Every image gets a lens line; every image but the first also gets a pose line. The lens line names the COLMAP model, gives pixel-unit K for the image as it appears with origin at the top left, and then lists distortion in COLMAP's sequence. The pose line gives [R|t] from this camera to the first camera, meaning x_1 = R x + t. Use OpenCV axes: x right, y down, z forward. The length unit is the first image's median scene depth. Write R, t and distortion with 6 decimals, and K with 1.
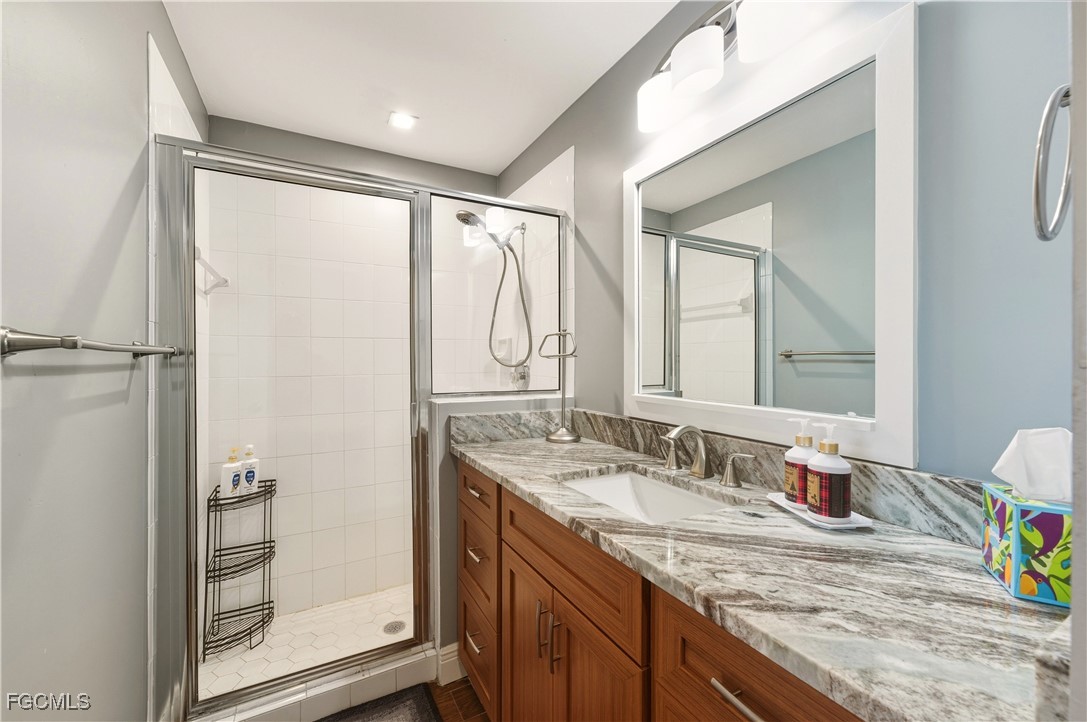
lens RADIAL K [[437.4, 0, 538.4], [0, 437.4, 359.3], [0, 0, 1]] dist [-0.009196, 0.005940]
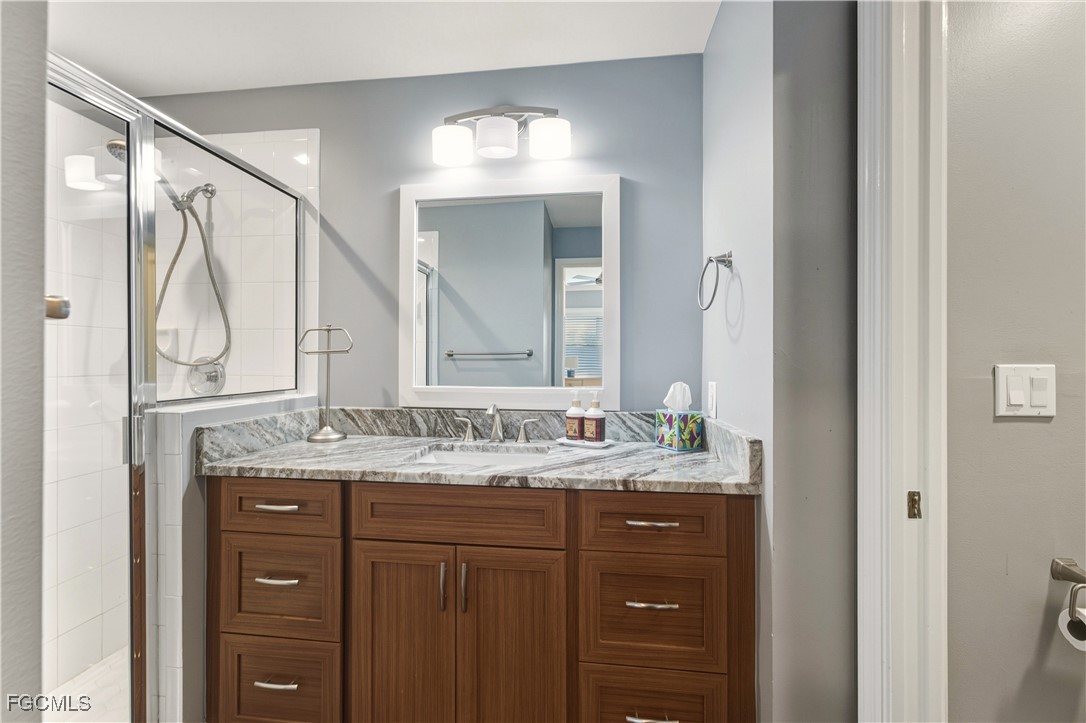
lens RADIAL K [[435.0, 0, 543.2], [0, 435.0, 358.6], [0, 0, 1]] dist [-0.008043, 0.005819]
pose [[0.576844, 0.004117, 0.816844, -0.526451], [-0.002109, 0.999991, -0.003550, 0.011616], [-0.816851, 0.000325, 0.576848, 0.078352]]
